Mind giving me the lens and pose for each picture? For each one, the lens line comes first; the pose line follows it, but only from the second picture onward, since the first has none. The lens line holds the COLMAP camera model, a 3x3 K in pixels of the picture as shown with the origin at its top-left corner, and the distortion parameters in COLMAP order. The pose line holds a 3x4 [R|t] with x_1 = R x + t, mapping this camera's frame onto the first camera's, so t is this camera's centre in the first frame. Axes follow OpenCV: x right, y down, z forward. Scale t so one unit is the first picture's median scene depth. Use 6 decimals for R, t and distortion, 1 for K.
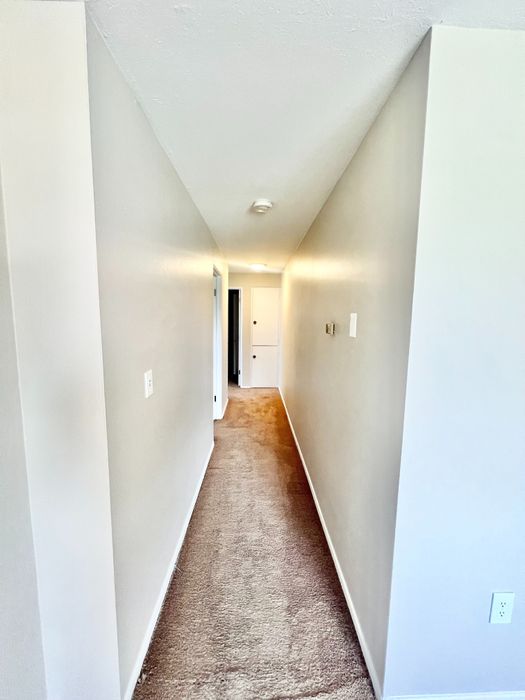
lens RADIAL K [[282.3, 0, 263.1], [0, 282.3, 349.5], [0, 0, 1]] dist [0.001300, 0.000043]
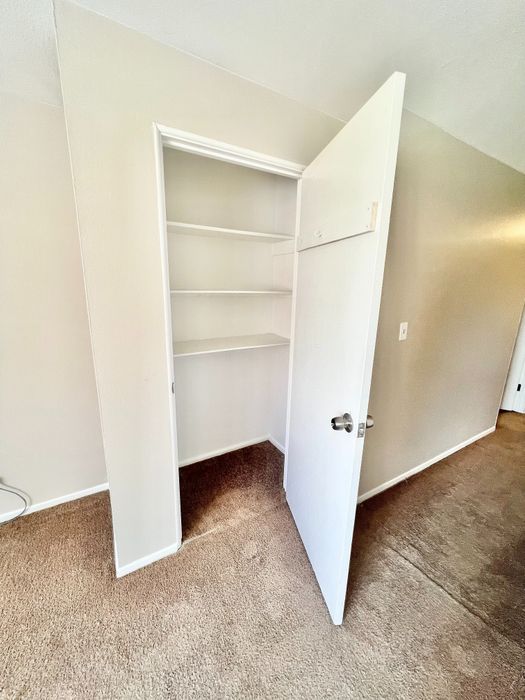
lens RADIAL K [[282.3, 0, 262.3], [0, 282.3, 349.3], [0, 0, 1]] dist [0.001300, 0.000043]
pose [[0.498414, 0.213934, -0.840128, 0.366021], [-0.128439, 0.976602, 0.172488, 0.041143], [0.857372, 0.021935, 0.514230, -0.284623]]
